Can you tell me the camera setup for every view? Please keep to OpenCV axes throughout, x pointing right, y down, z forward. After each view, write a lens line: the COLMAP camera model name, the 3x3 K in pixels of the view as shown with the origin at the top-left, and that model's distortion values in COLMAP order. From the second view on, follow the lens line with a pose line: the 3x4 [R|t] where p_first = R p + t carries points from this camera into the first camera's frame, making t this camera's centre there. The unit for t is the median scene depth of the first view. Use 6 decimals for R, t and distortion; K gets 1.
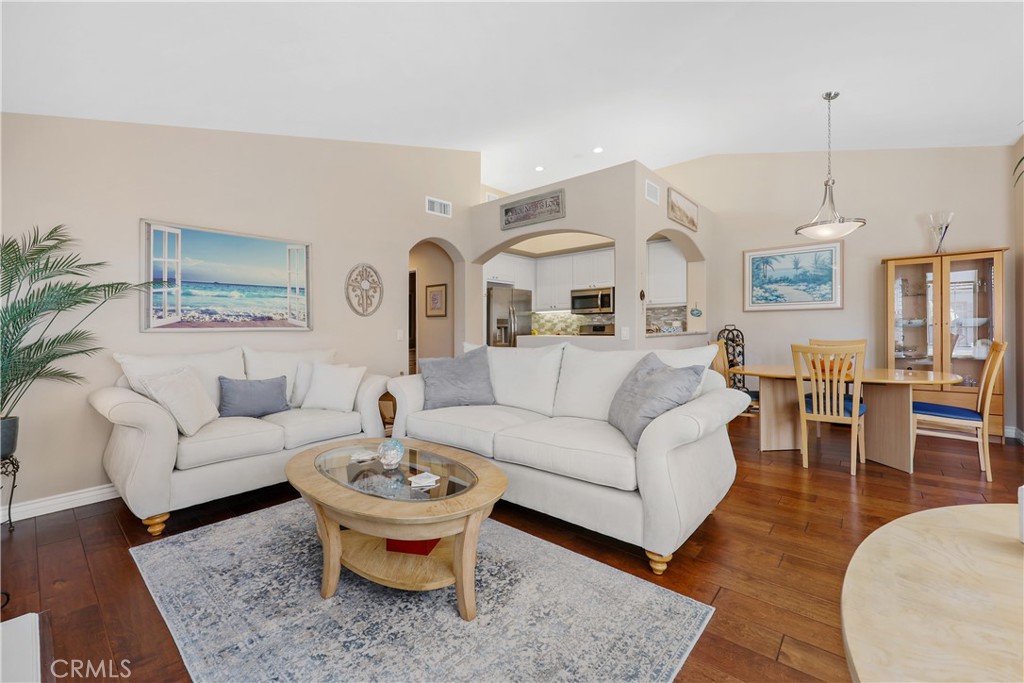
lens RADIAL K [[420.2, 0, 511.4], [0, 420.2, 332.3], [0, 0, 1]] dist [-0.003914, 0.000333]
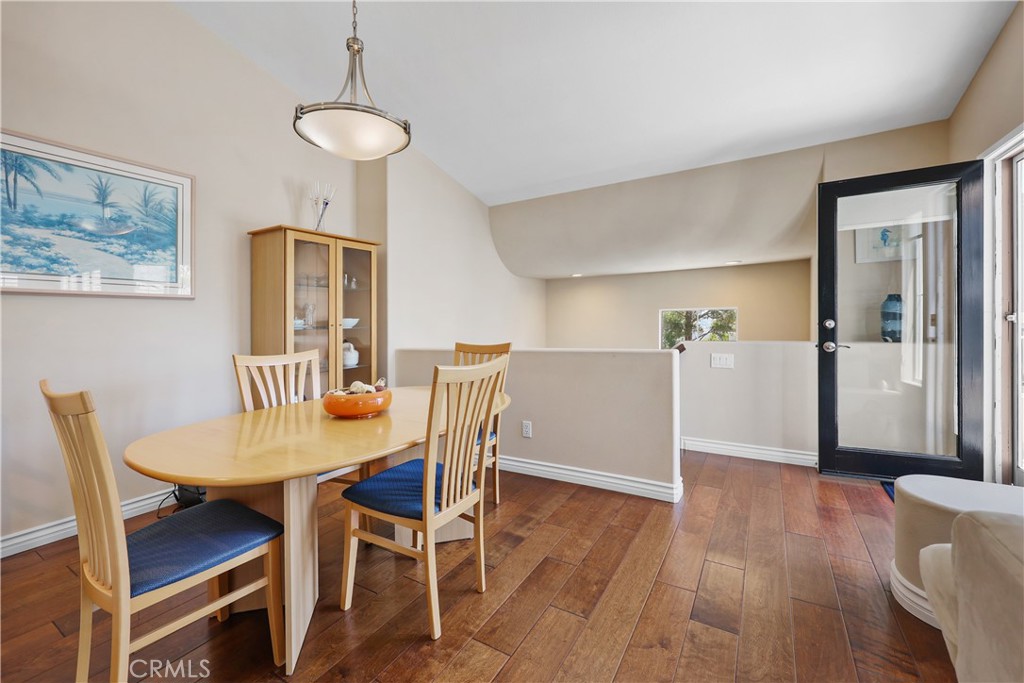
lens RADIAL K [[420.2, 0, 501.3], [0, 420.2, 326.8], [0, 0, 1]] dist [-0.003914, 0.000333]
pose [[-0.155710, 0.003985, 0.987795, 0.159674], [0.030787, 0.999526, 0.000821, -0.006598], [-0.987323, 0.030540, -0.155758, 0.628971]]
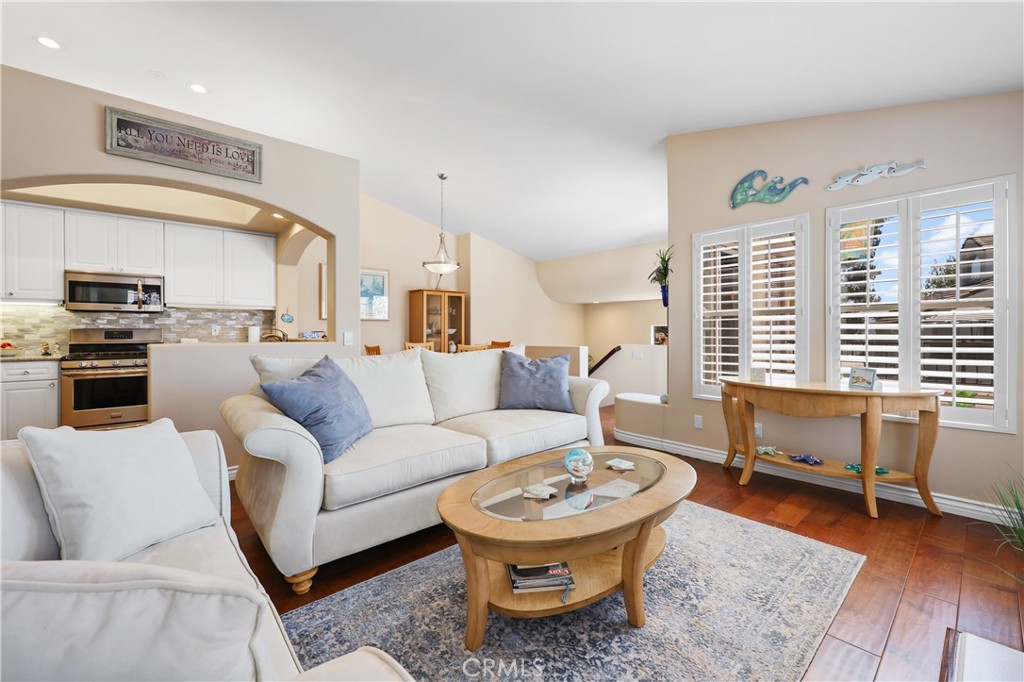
lens RADIAL K [[420.2, 0, 509.1], [0, 420.2, 338.0], [0, 0, 1]] dist [-0.003914, 0.000333]
pose [[0.138968, -0.001715, 0.990295, -0.466687], [0.011453, 0.999934, 0.000124, 0.004302], [-0.990231, 0.011324, 0.138978, 0.390009]]
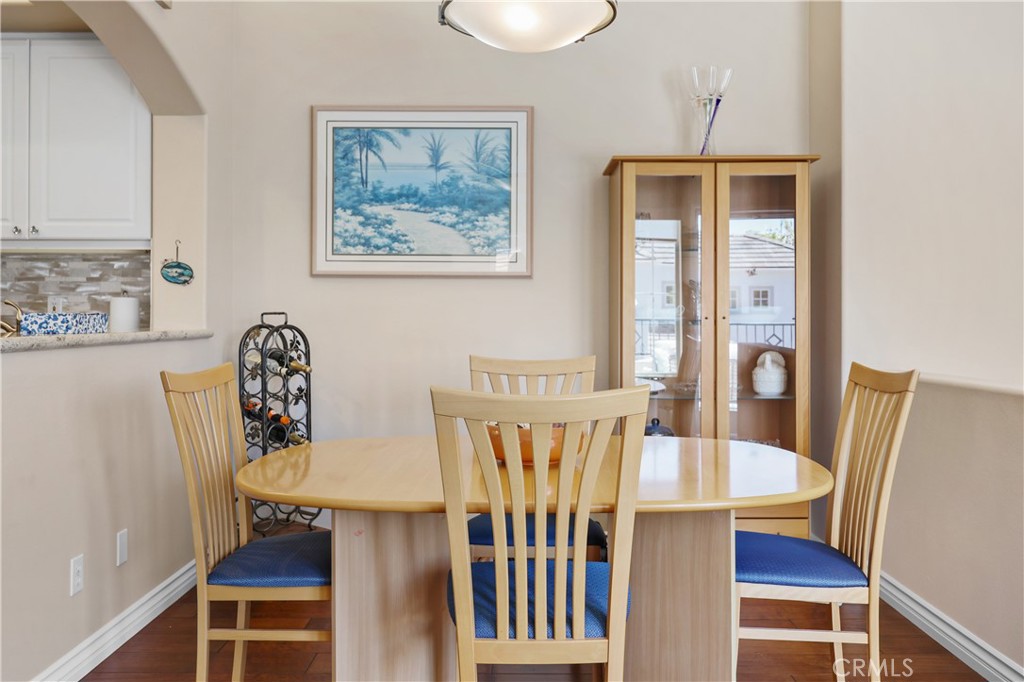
lens RADIAL K [[801.7, 0, 517.8], [0, 801.7, 338.3], [0, 0, 1]] dist [-0.026608, 0.013512]
pose [[0.754796, -0.003875, 0.655948, 0.249636], [-0.007052, 0.999877, 0.014022, -0.007077], [-0.655922, -0.015210, 0.754675, 0.387017]]
